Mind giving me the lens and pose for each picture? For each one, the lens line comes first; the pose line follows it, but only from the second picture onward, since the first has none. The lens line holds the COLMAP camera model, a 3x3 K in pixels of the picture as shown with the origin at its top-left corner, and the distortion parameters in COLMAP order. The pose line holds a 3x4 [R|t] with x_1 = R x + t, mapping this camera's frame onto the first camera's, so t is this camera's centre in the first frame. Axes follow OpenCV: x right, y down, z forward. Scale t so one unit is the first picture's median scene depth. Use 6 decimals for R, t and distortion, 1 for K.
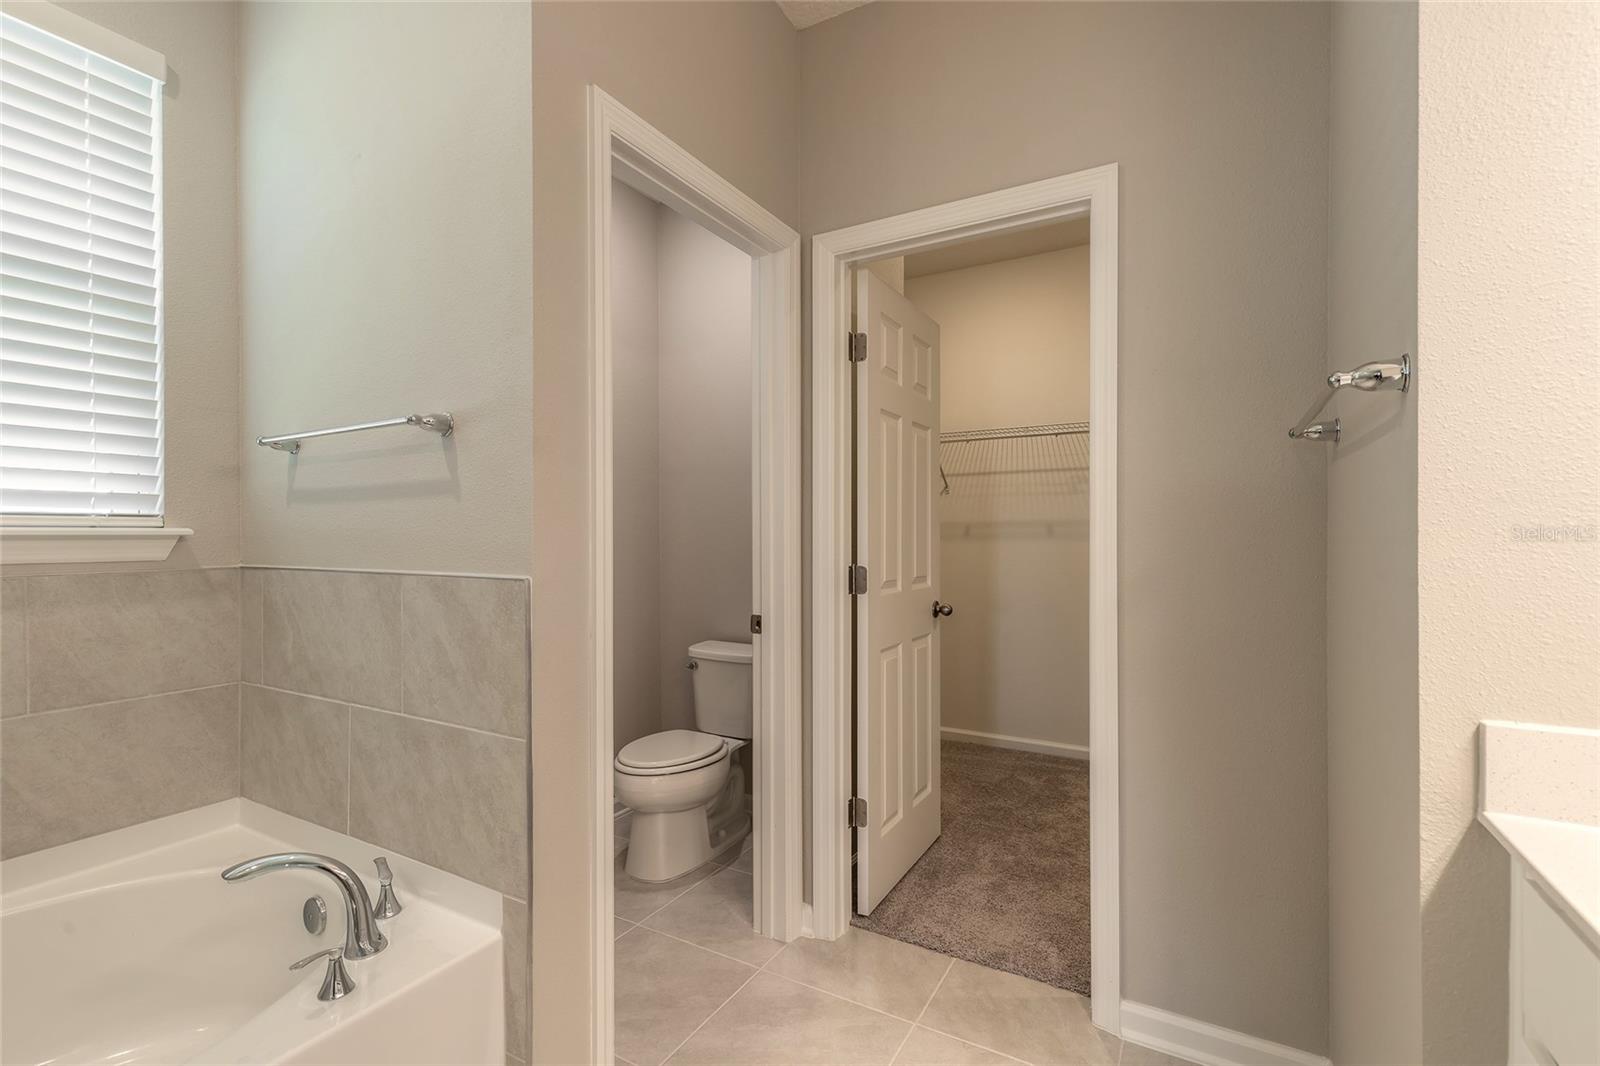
lens RADIAL K [[721.8, 0, 798.2], [0, 721.8, 537.7], [0, 0, 1]] dist [0.007720, -0.001134]
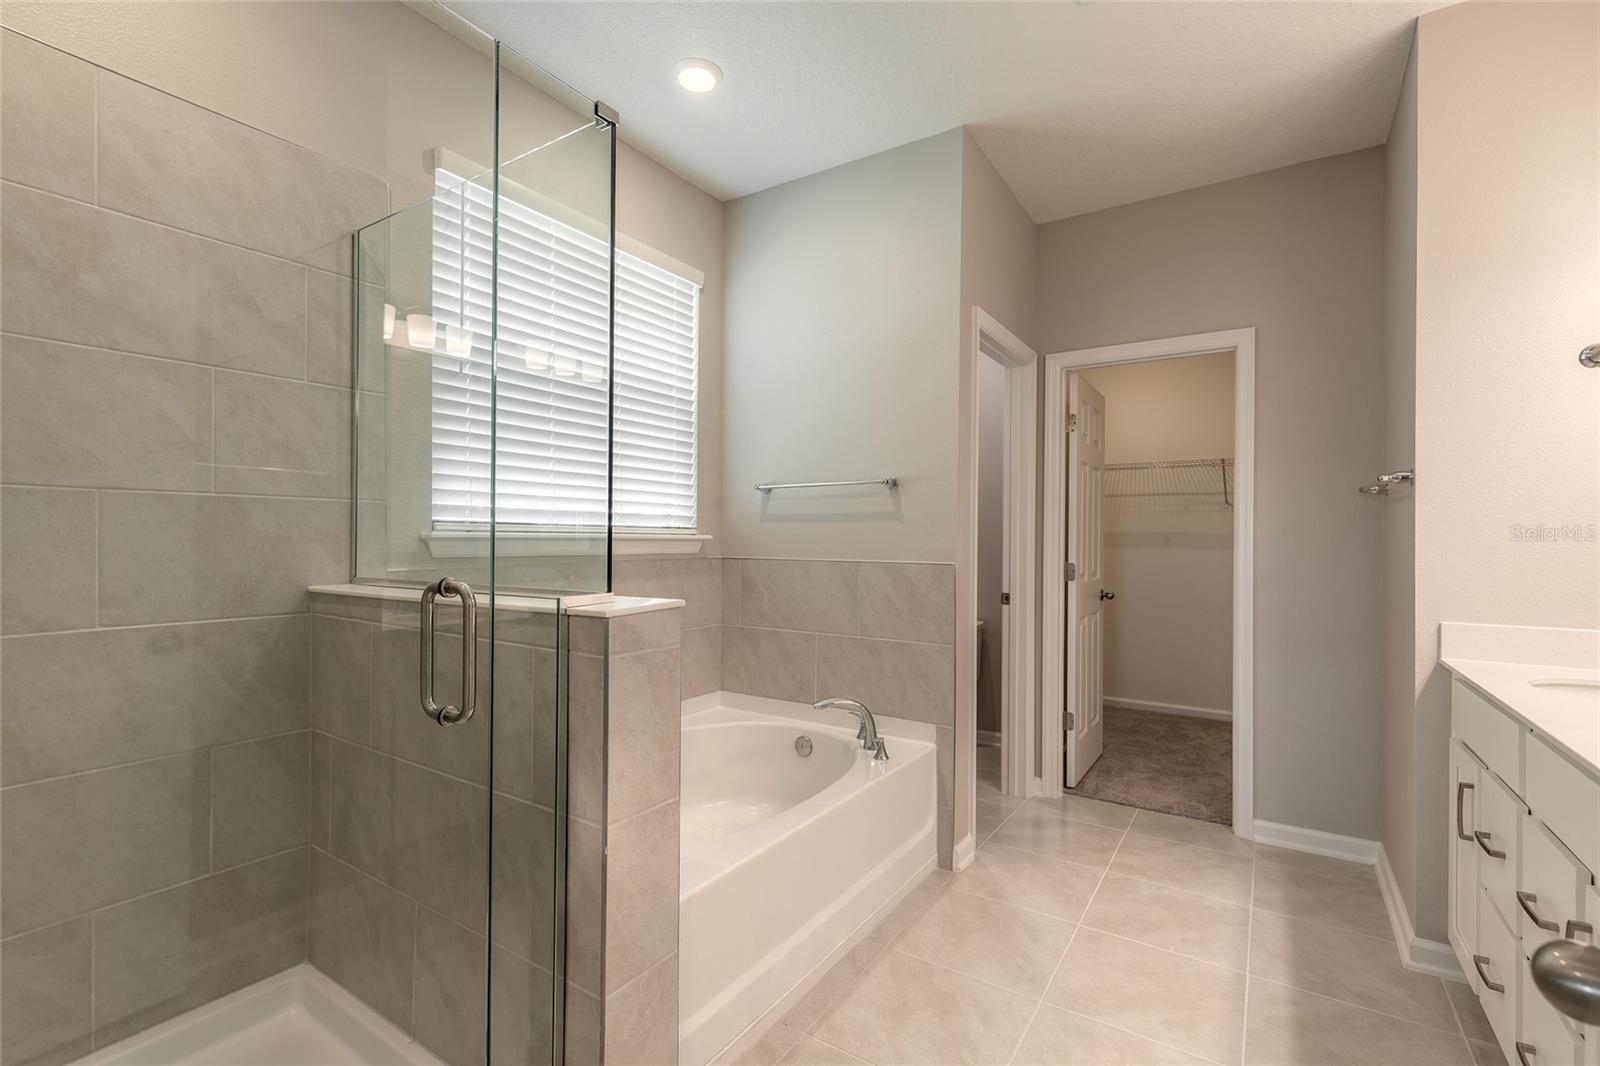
lens RADIAL K [[721.8, 0, 796.9], [0, 721.8, 537.0], [0, 0, 1]] dist [0.007720, -0.001134]
pose [[0.997893, 0.010973, -0.063952, -0.511881], [-0.011493, 0.999904, -0.007767, 0.002751], [0.063861, 0.008485, 0.997923, -0.754068]]
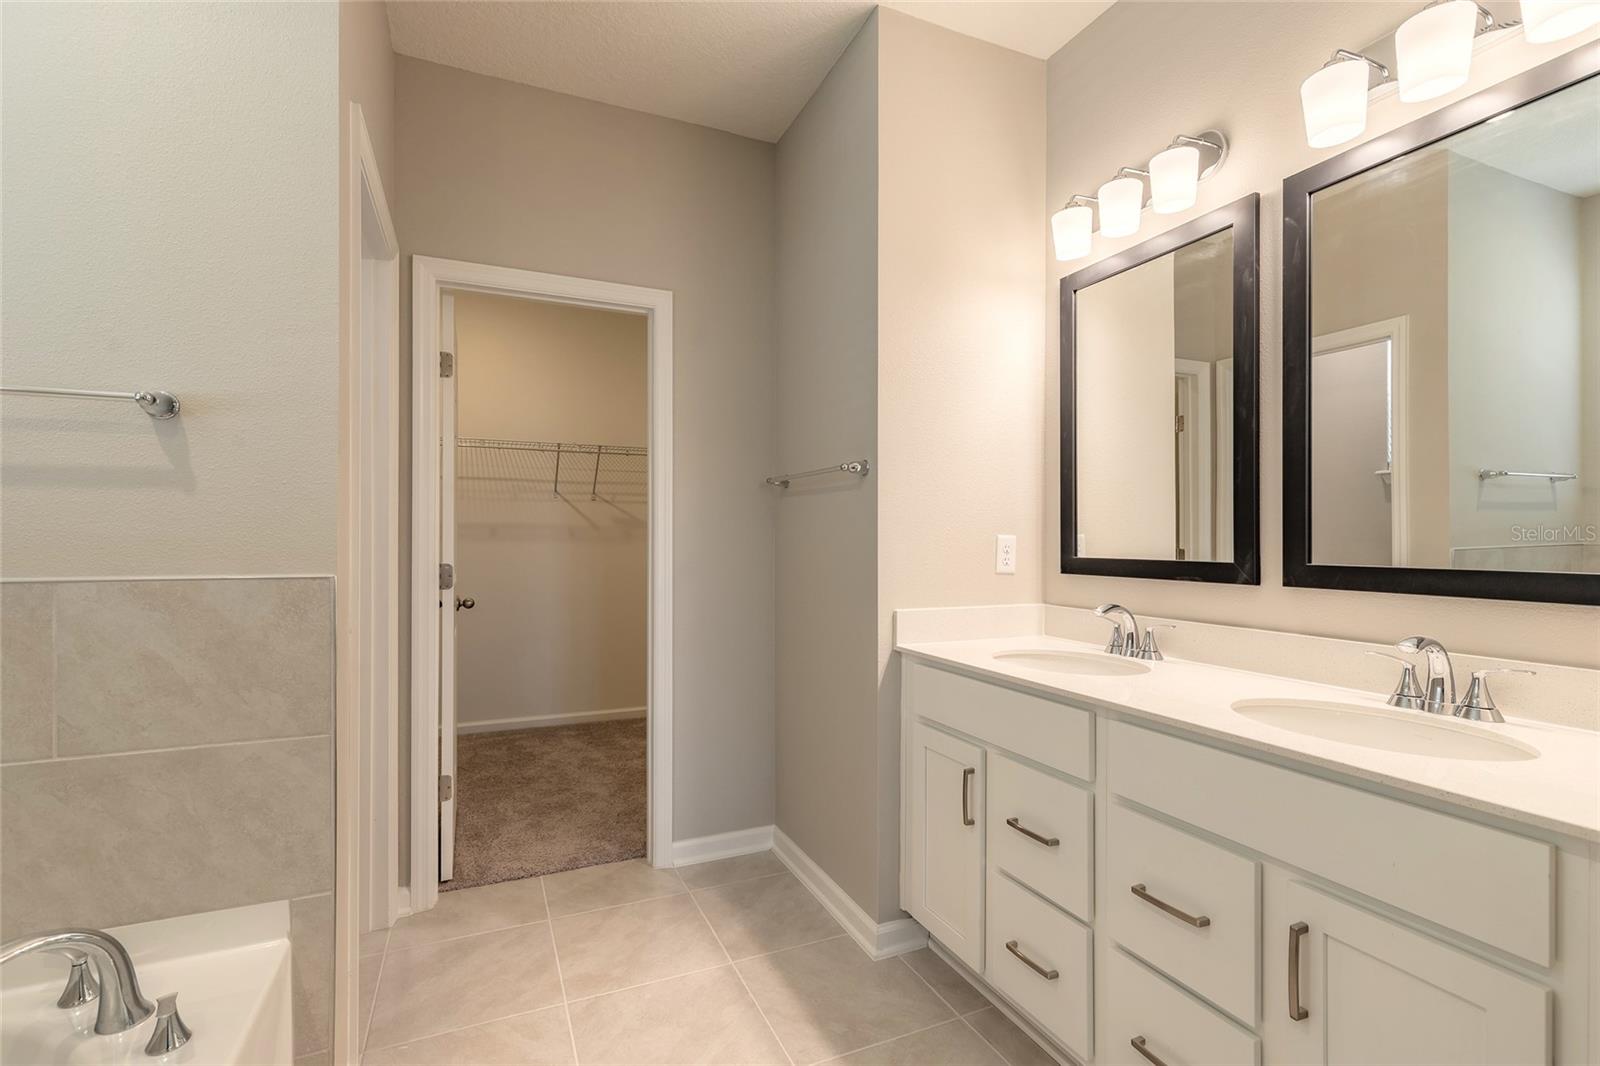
lens RADIAL K [[721.8, 0, 793.2], [0, 721.8, 538.1], [0, 0, 1]] dist [0.007720, -0.001134]
pose [[0.596611, 0.002638, 0.802526, -0.610233], [-0.001096, 0.999996, -0.002473, 0.002998], [-0.802530, 0.000595, 0.596612, -0.104655]]
